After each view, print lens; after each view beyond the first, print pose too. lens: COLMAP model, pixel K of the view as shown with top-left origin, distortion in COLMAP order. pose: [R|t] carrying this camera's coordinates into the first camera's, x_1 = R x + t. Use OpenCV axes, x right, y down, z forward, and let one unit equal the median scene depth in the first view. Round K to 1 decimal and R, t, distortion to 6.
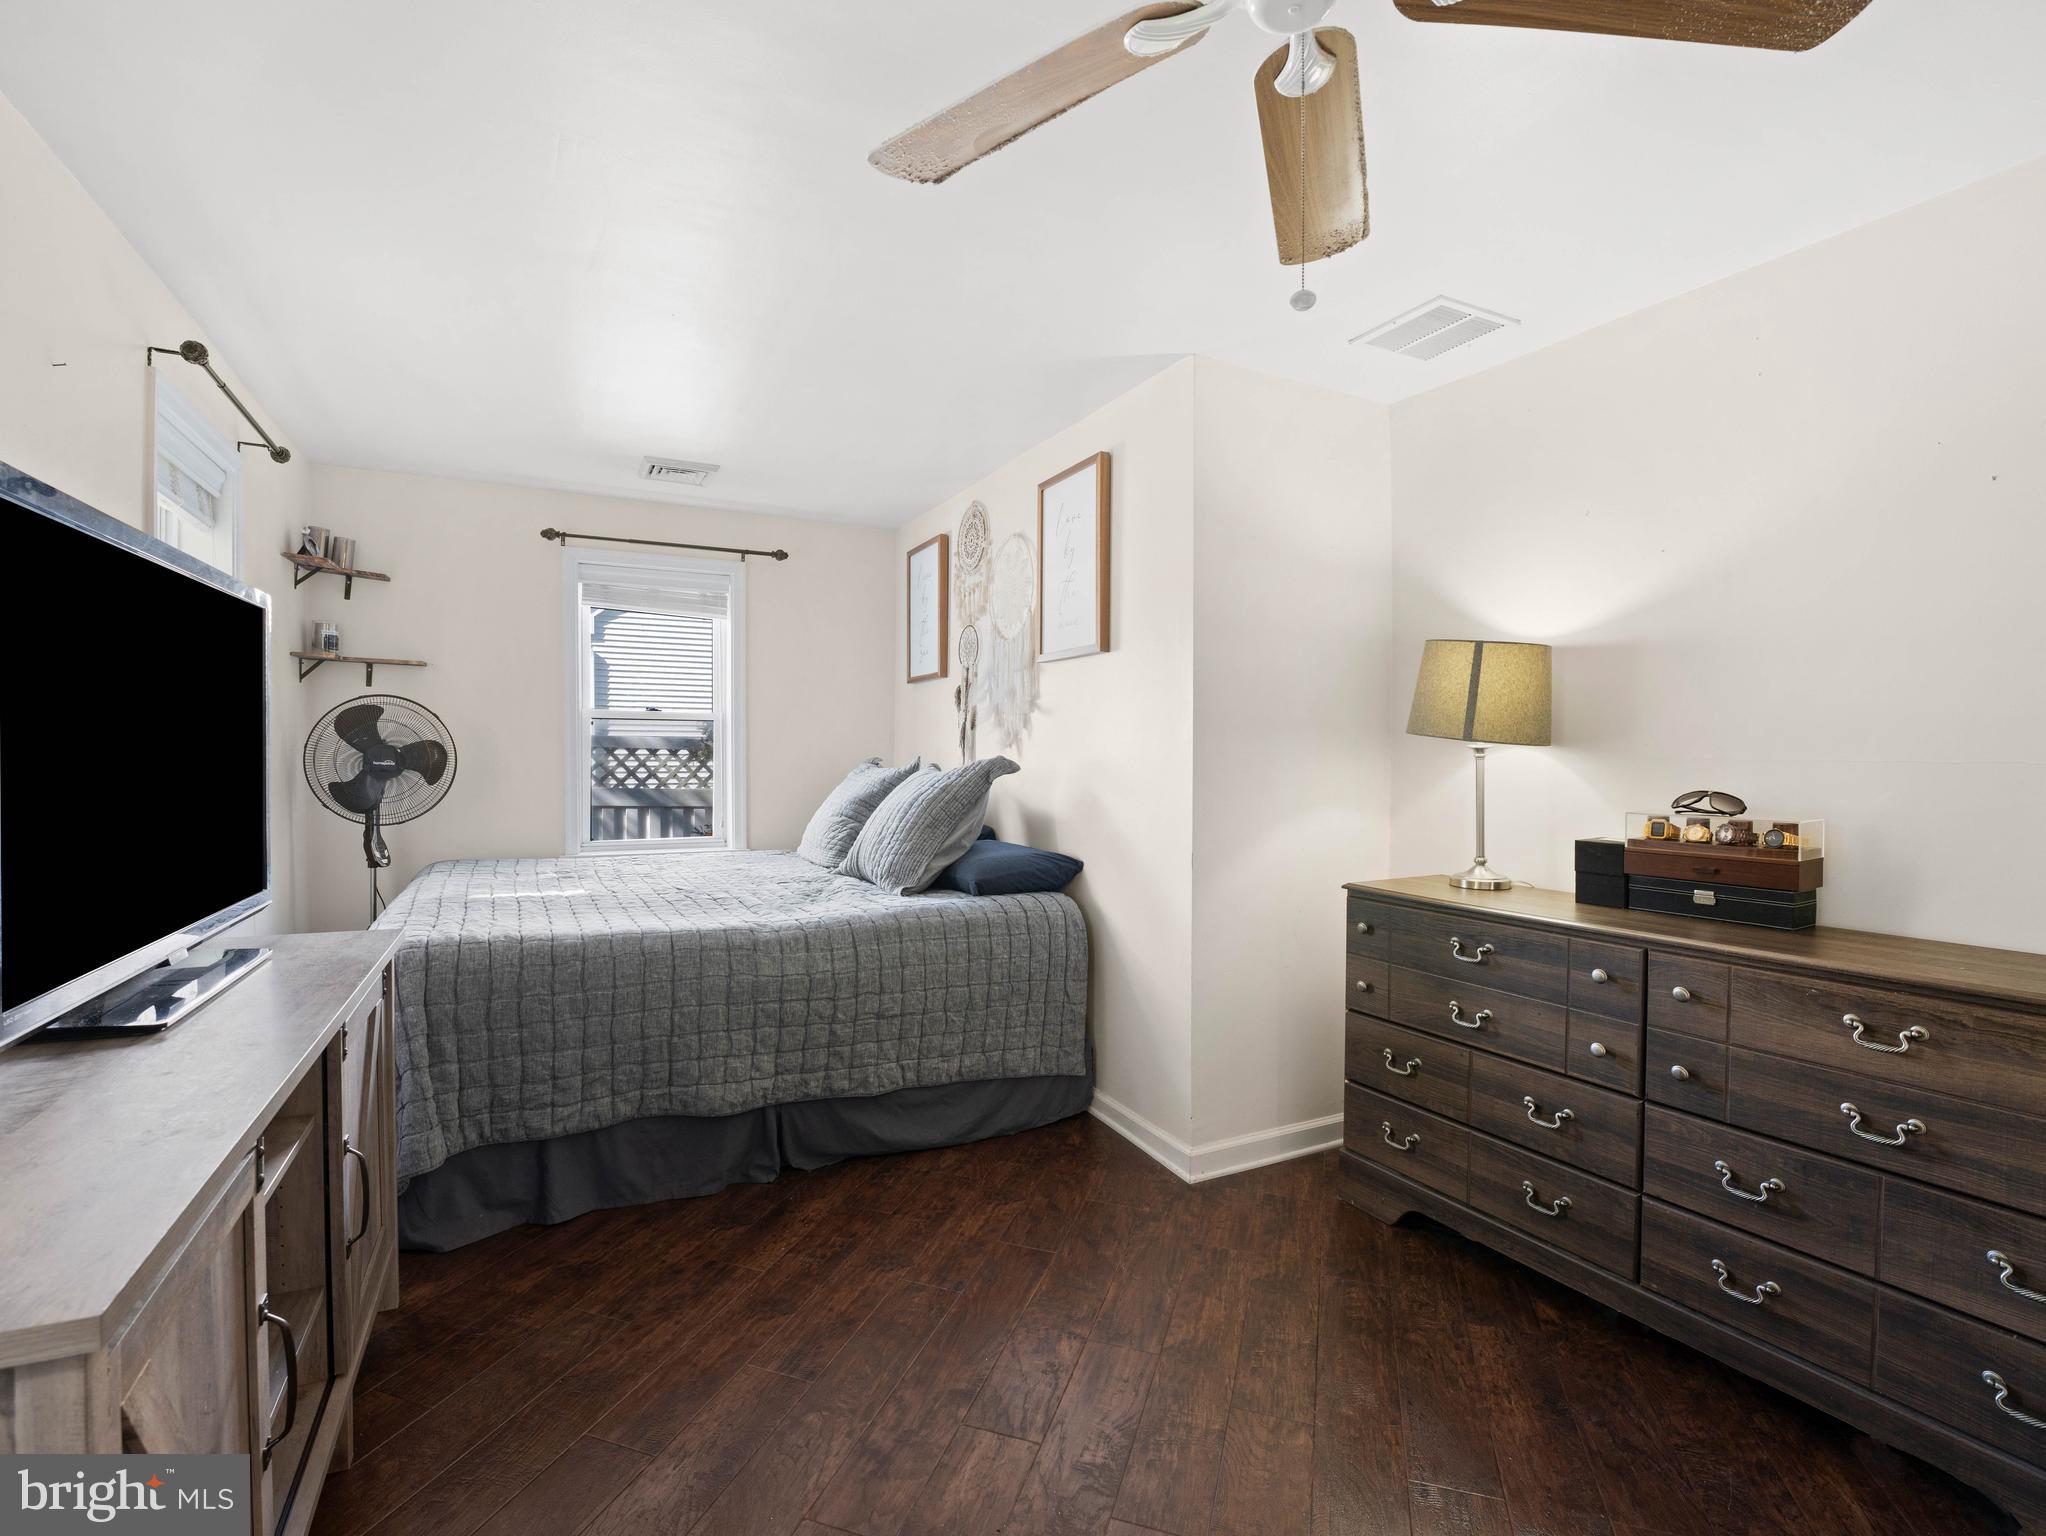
lens RADIAL K [[944.7, 0, 1031.2], [0, 944.7, 765.5], [0, 0, 1]] dist [-0.016436, -0.000299]
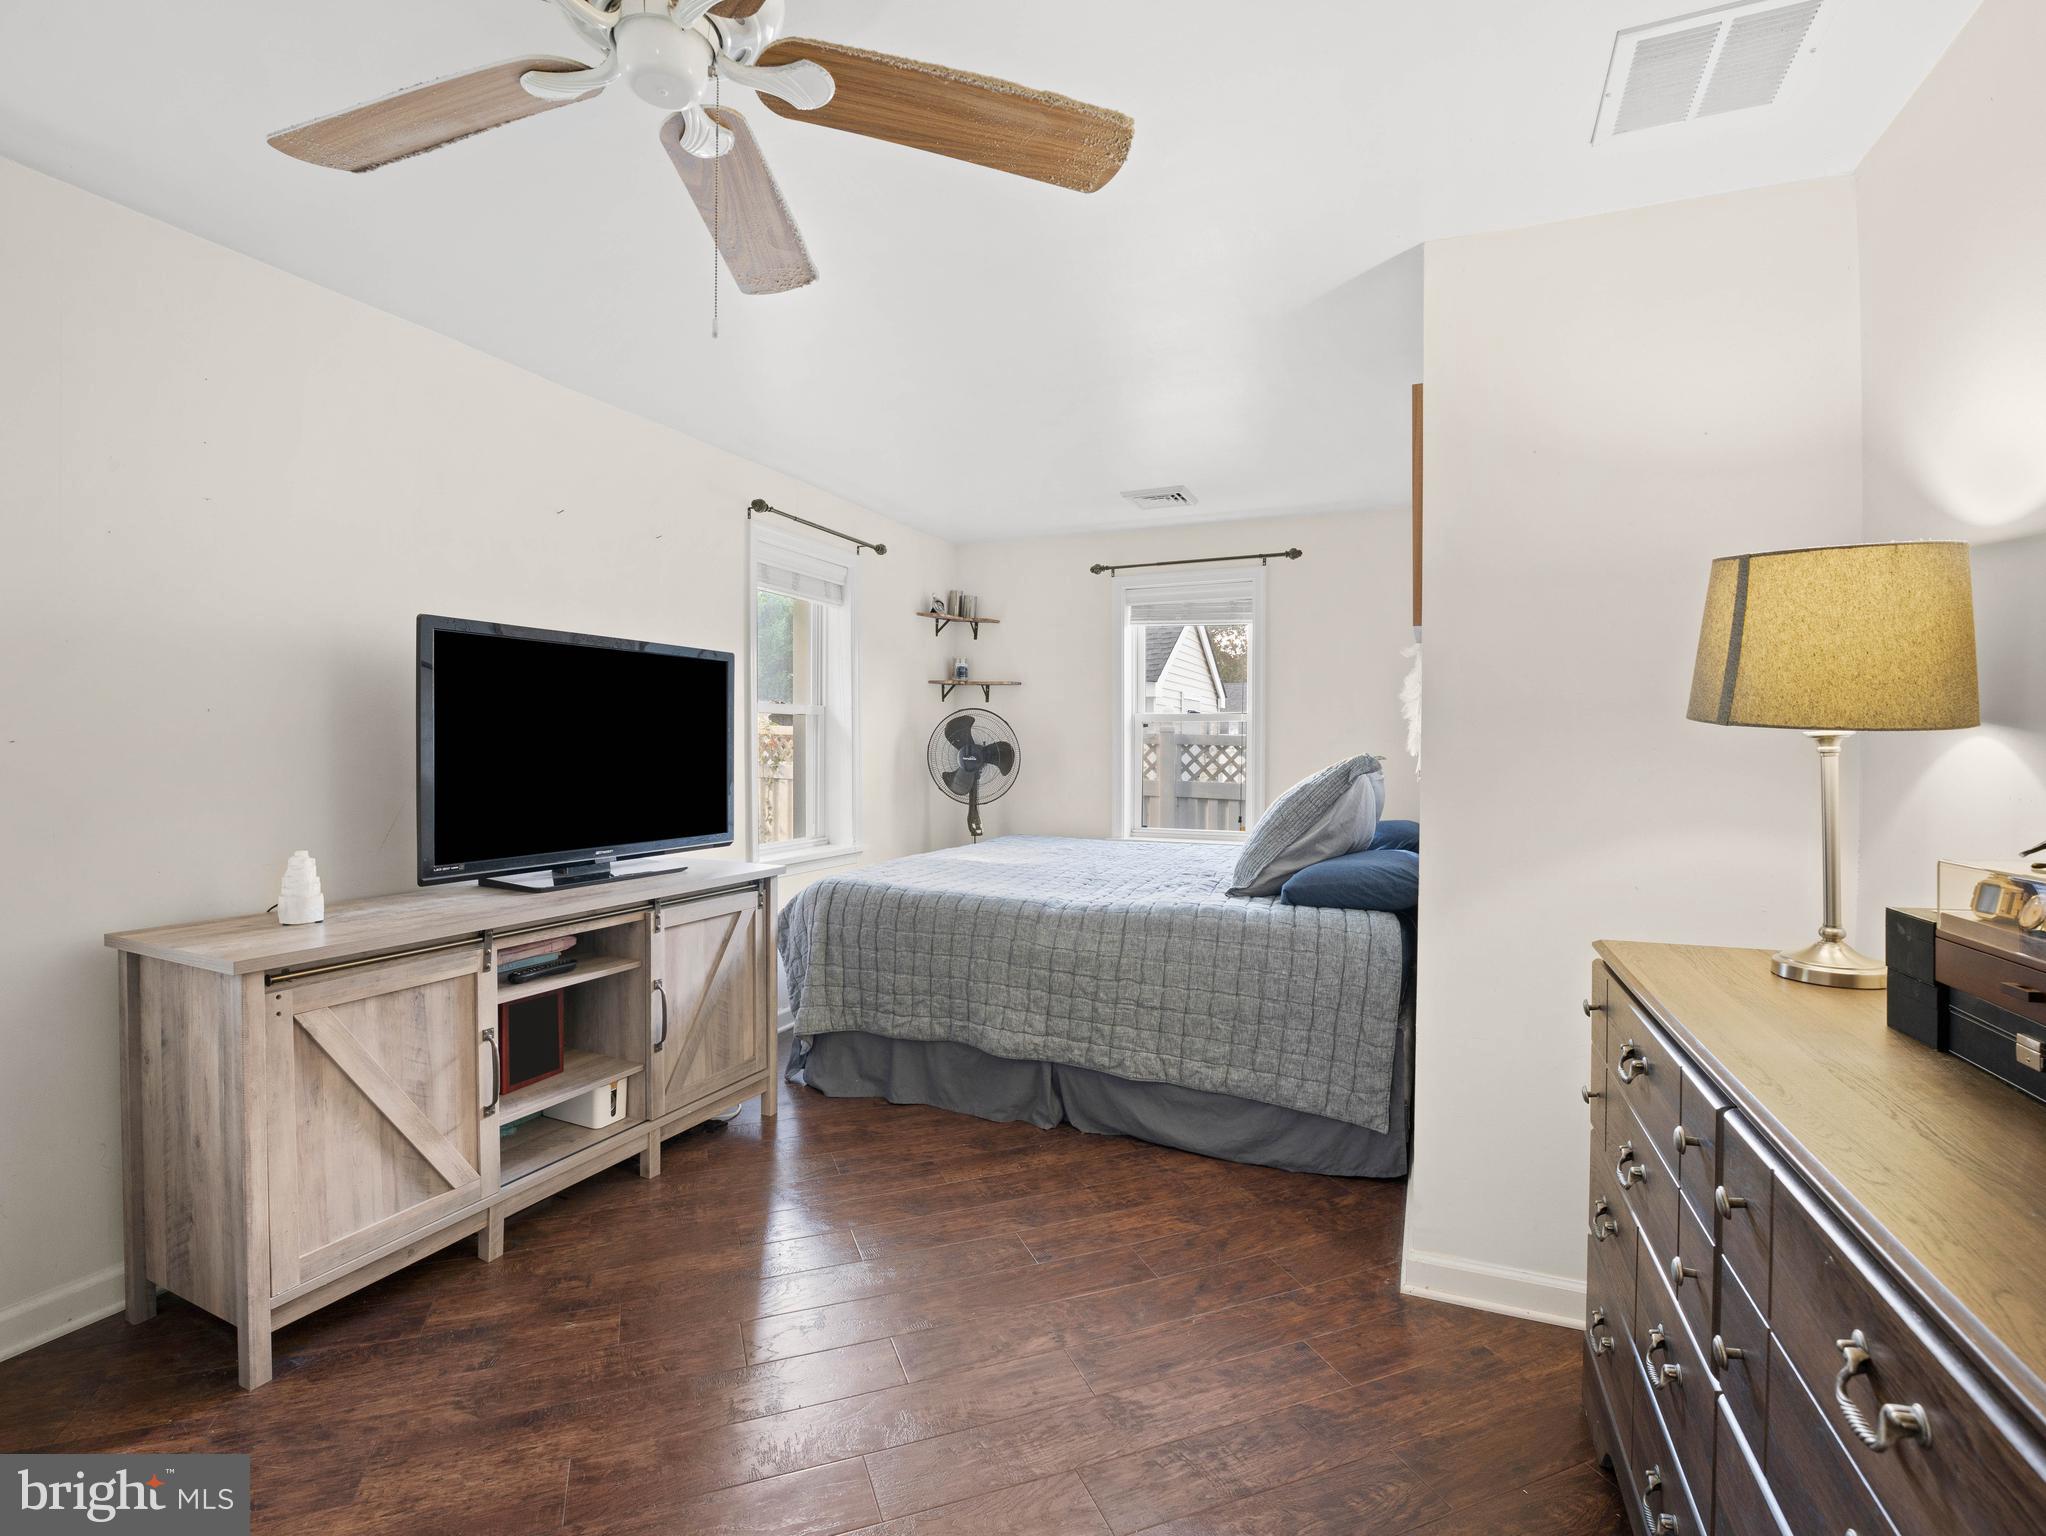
lens RADIAL K [[944.7, 0, 1031.2], [0, 944.7, 765.5], [0, 0, 1]] dist [-0.016436, -0.000299]
pose [[0.642794, 0.010158, -0.765972, 0.575182], [-0.011626, 0.999926, 0.003504, 0.002646], [0.765951, 0.006653, 0.642865, 0.256864]]
